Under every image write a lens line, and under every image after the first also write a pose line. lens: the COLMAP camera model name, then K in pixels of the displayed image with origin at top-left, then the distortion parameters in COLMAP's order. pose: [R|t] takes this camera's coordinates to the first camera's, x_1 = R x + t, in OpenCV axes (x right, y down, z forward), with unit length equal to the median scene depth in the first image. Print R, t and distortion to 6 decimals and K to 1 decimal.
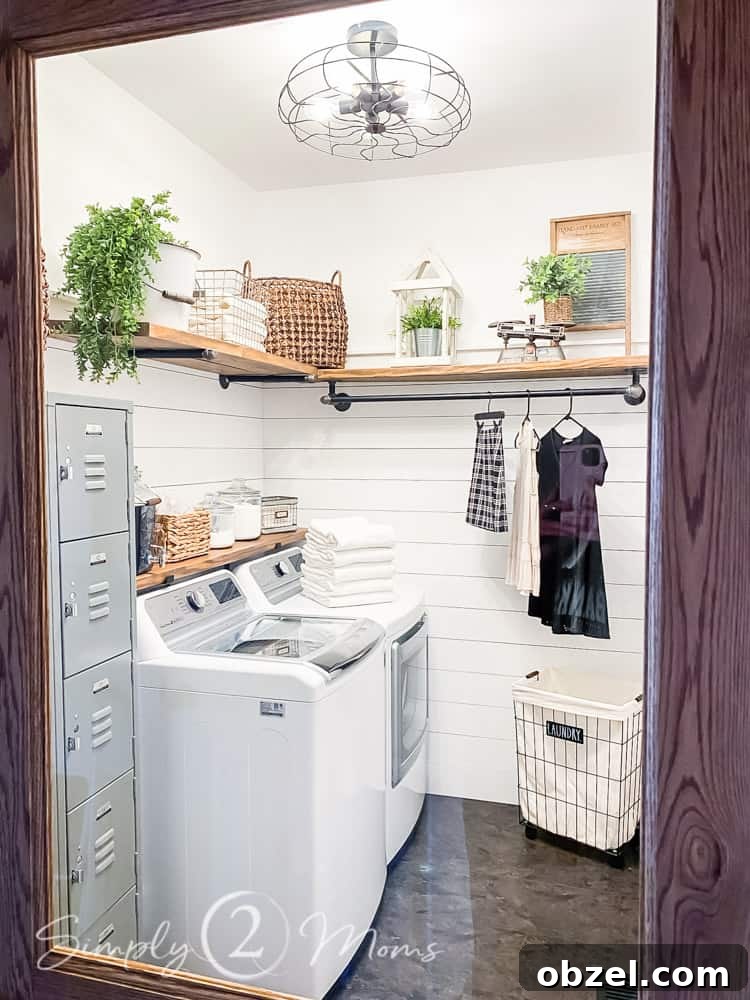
lens RADIAL K [[753.1, 0, 370.9], [0, 753.1, 501.3], [0, 0, 1]] dist [0.006600, -0.011812]
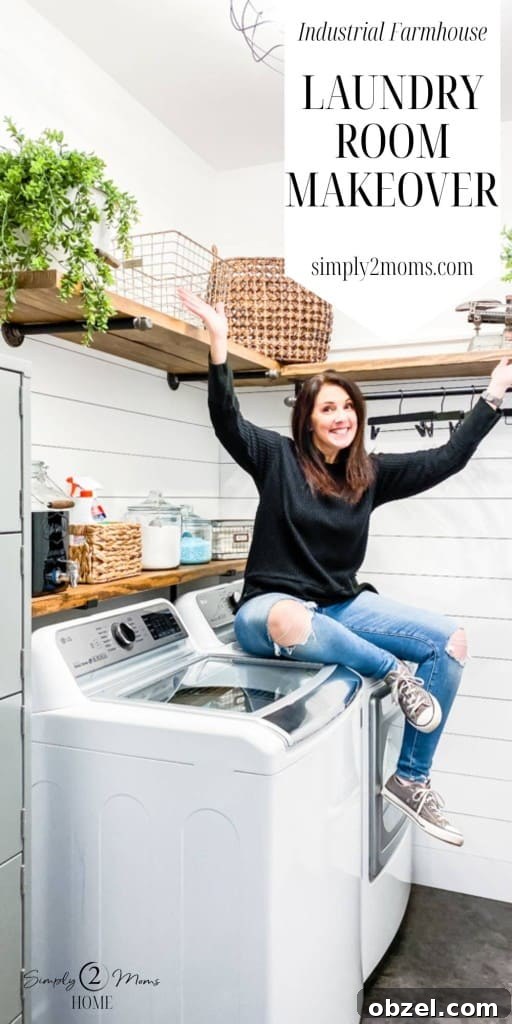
lens RADIAL K [[768.7, 0, 256.0], [0, 768.7, 512.0], [0, 0, 1]] dist [0.007394, 0.003968]
pose [[0.993482, 0.003505, -0.113933, -0.000118], [-0.008974, 0.998830, -0.047528, 0.033472], [0.113633, 0.048241, 0.992351, 0.162506]]
